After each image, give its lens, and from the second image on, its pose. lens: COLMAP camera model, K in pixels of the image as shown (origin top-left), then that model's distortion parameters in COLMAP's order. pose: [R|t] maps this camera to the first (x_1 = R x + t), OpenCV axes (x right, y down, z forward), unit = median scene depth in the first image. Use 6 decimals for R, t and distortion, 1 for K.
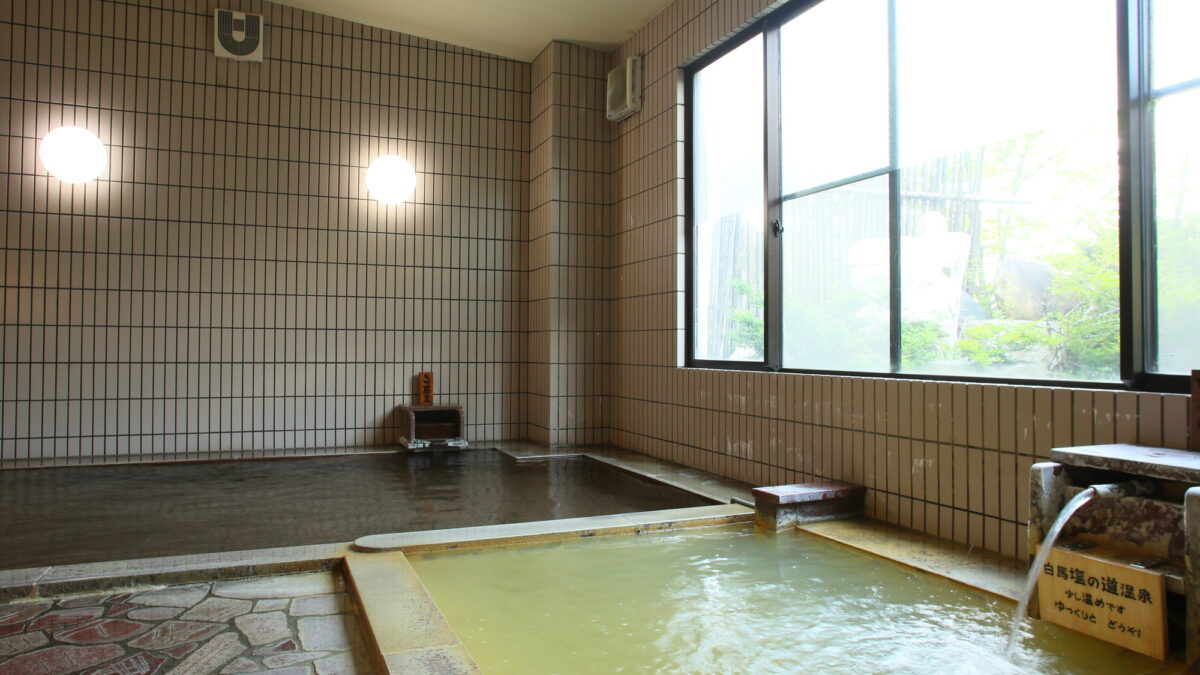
lens RADIAL K [[786.4, 0, 600.6], [0, 786.4, 335.6], [0, 0, 1]] dist [-0.021165, 0.001906]
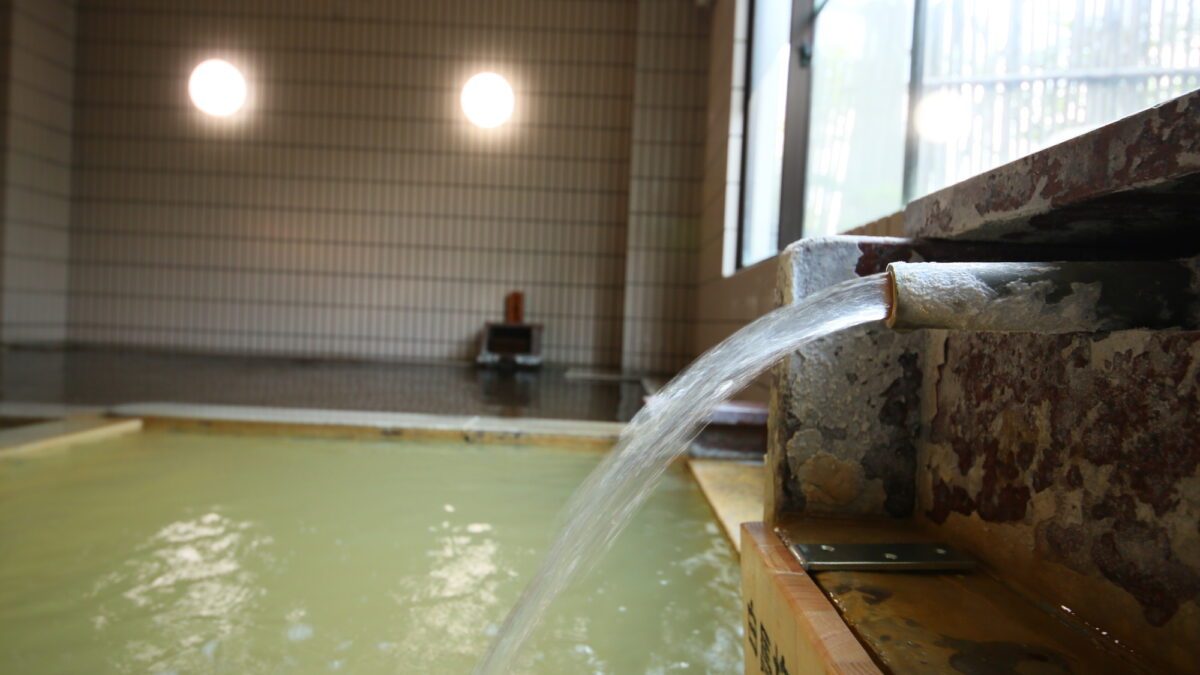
lens RADIAL K [[645.0, 0, 599.8], [0, 645.0, 337.6], [0, 0, 1]] dist [-0.004621, -0.000560]
pose [[0.913881, 0.047414, -0.403203, 0.387356], [-0.034821, 0.998651, 0.038511, 0.127856], [0.404485, -0.021155, 0.914300, 0.505258]]
